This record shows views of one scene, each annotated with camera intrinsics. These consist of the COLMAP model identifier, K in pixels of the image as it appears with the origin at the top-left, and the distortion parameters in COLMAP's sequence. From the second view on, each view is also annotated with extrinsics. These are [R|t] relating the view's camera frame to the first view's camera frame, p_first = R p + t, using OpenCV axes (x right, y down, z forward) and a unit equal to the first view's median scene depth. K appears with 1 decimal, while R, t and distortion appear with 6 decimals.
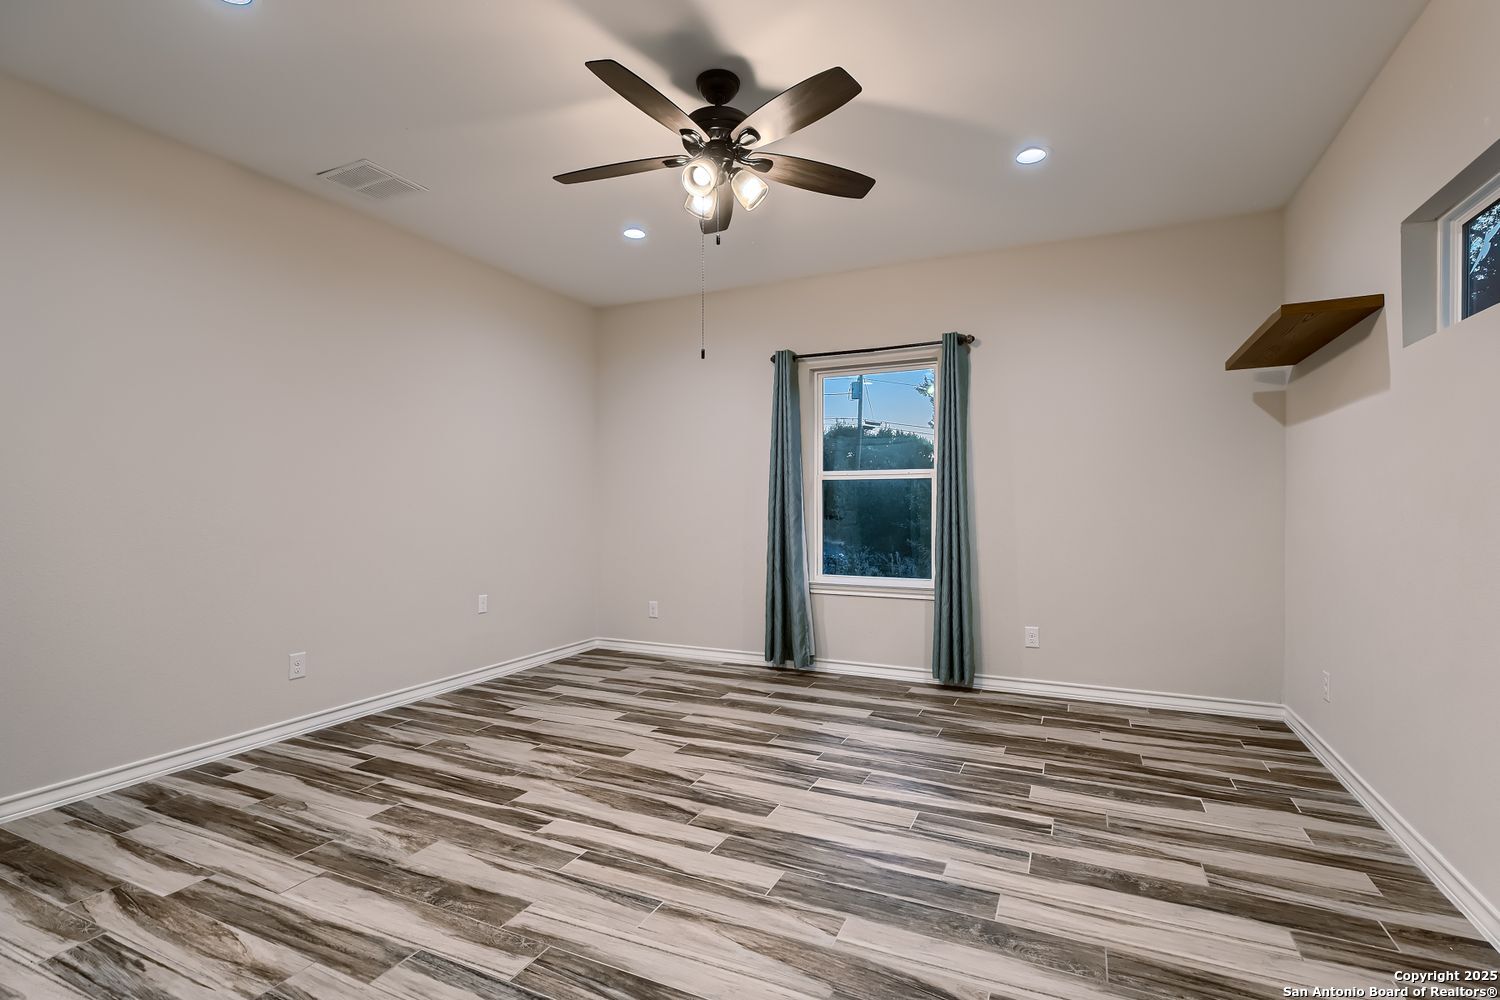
lens RADIAL K [[677.3, 0, 743.4], [0, 677.3, 503.2], [0, 0, 1]] dist [-0.002765, -0.000150]
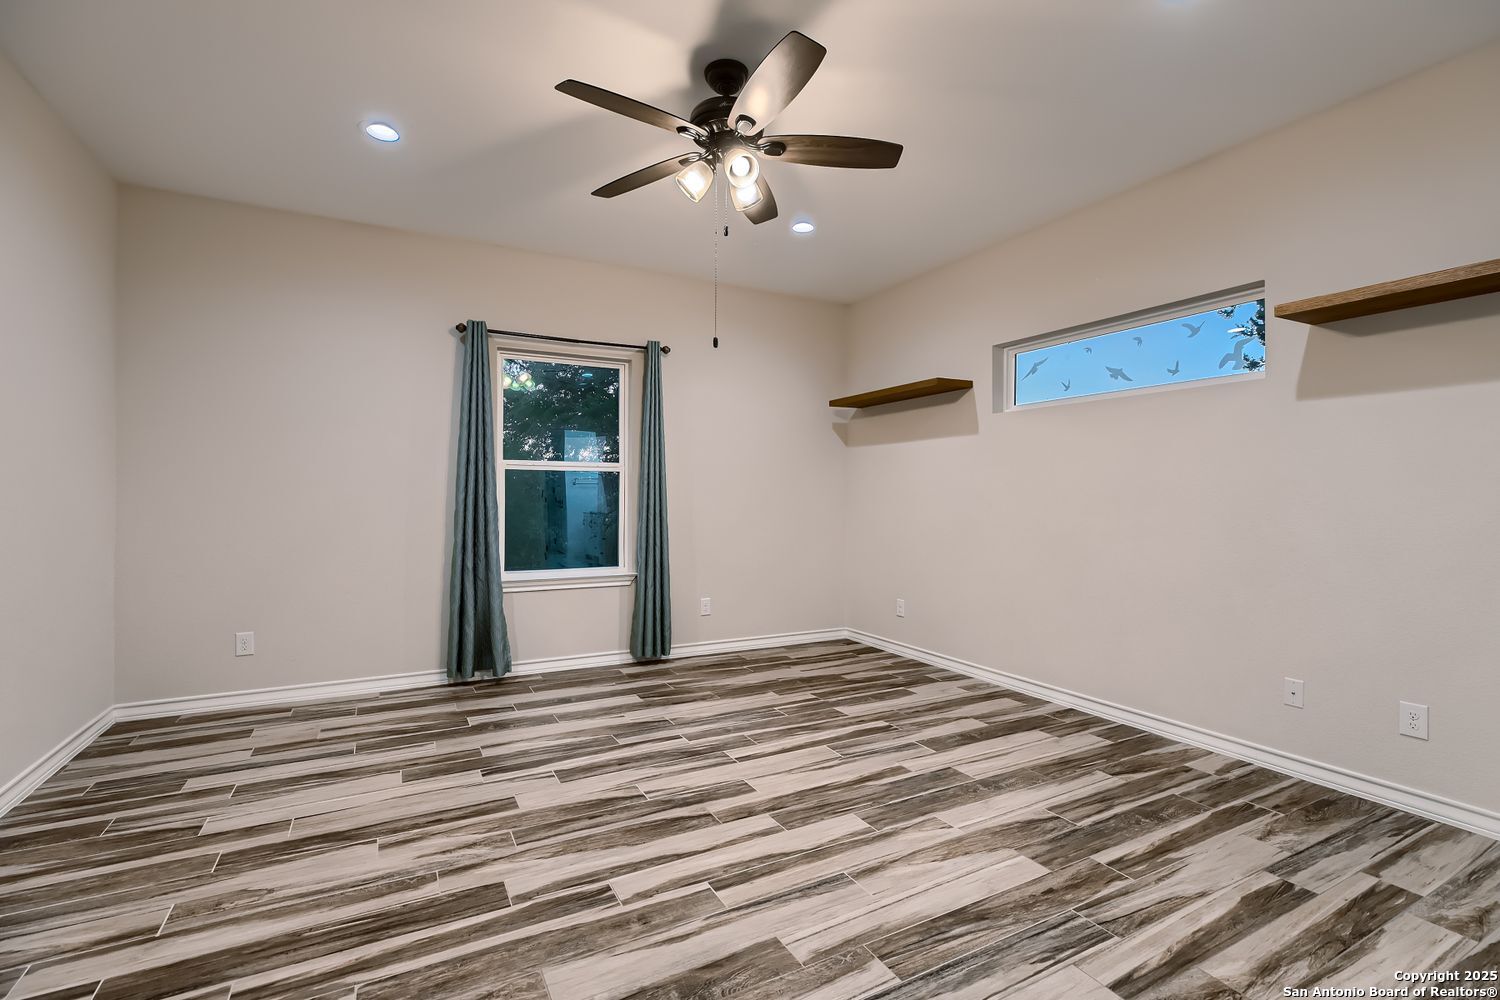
lens RADIAL K [[677.3, 0, 718.4], [0, 677.3, 493.7], [0, 0, 1]] dist [-0.002765, -0.000150]
pose [[0.614419, 0.007955, 0.788940, -0.740668], [-0.006245, 0.999967, -0.005219, 0.003964], [-0.788955, -0.001720, 0.614448, 0.350159]]
